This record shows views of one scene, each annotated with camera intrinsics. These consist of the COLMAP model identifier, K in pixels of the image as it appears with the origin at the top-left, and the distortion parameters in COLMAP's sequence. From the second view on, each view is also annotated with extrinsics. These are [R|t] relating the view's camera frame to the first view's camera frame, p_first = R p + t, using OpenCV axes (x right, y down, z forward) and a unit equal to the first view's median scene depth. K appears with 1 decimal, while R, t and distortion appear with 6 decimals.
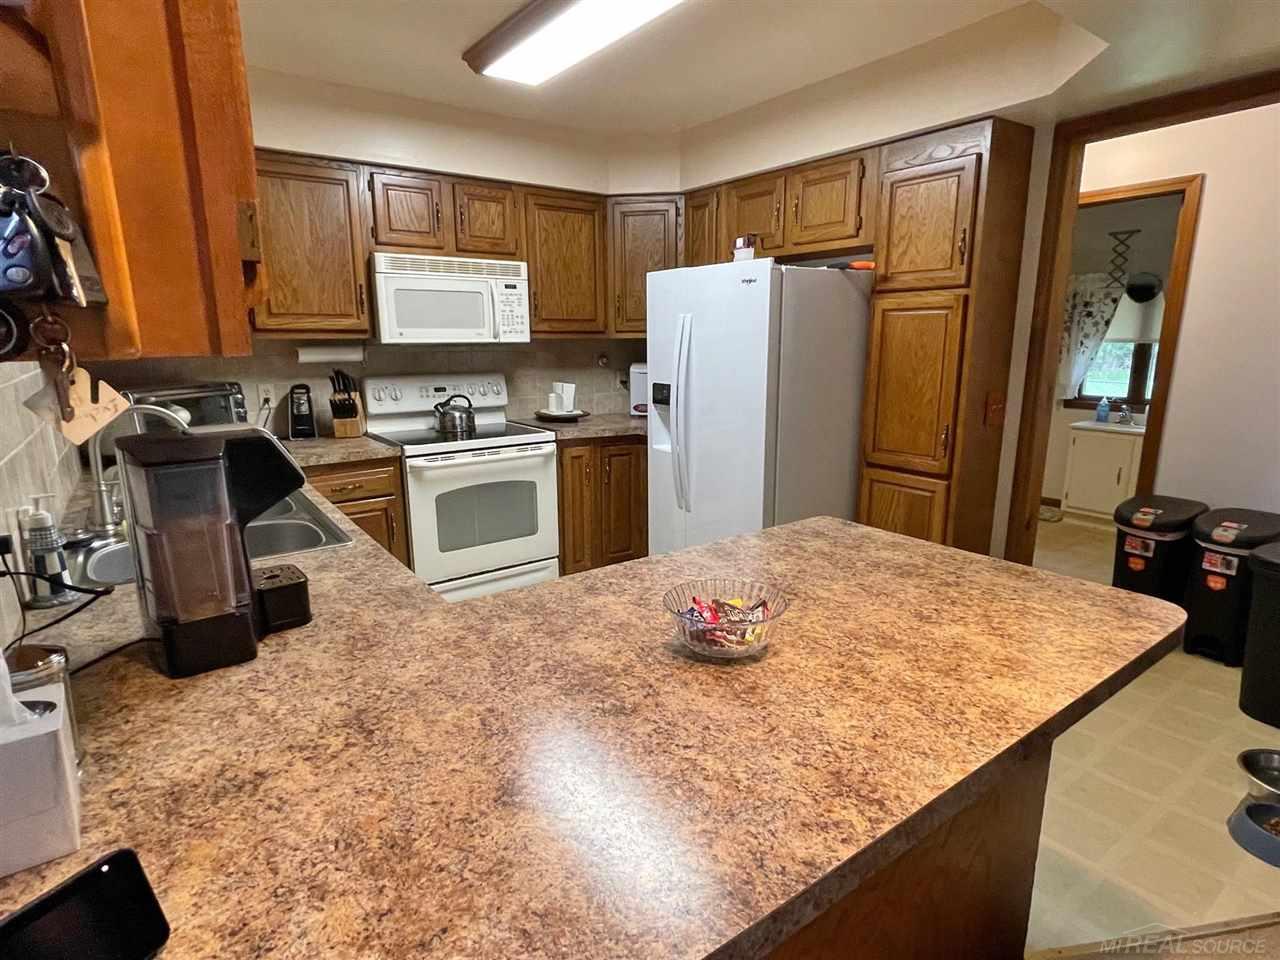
lens RADIAL K [[680.8, 0, 639.4], [0, 680.8, 482.1], [0, 0, 1]] dist [-0.001166, 0.001963]
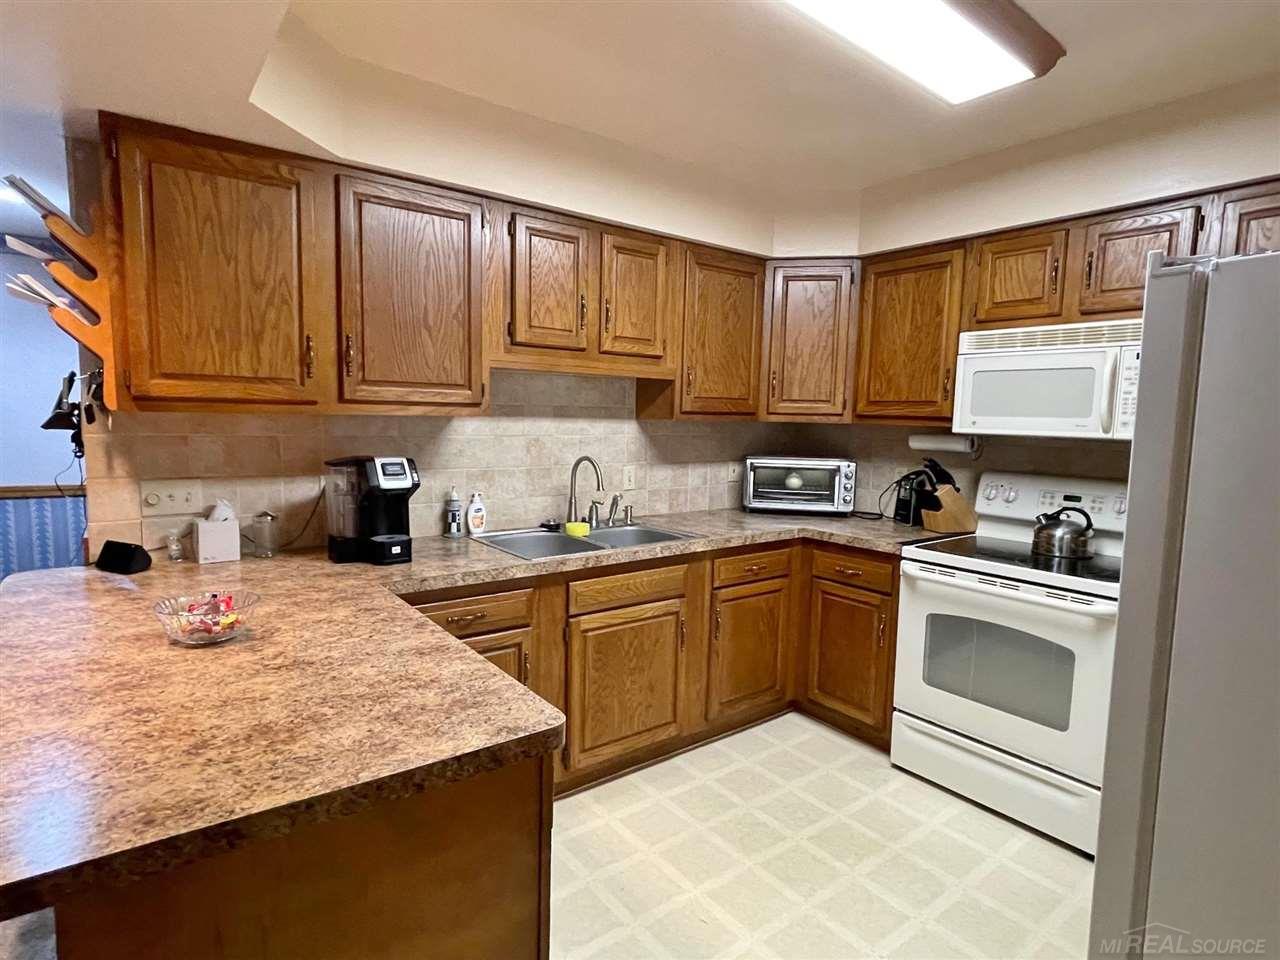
lens RADIAL K [[680.8, 0, 642.9], [0, 680.8, 478.1], [0, 0, 1]] dist [-0.001166, 0.001963]
pose [[0.019501, 0.096856, -0.995107, 0.884787], [-0.231331, 0.968726, 0.089755, -0.235371], [0.972680, 0.228449, 0.041297, 1.036922]]
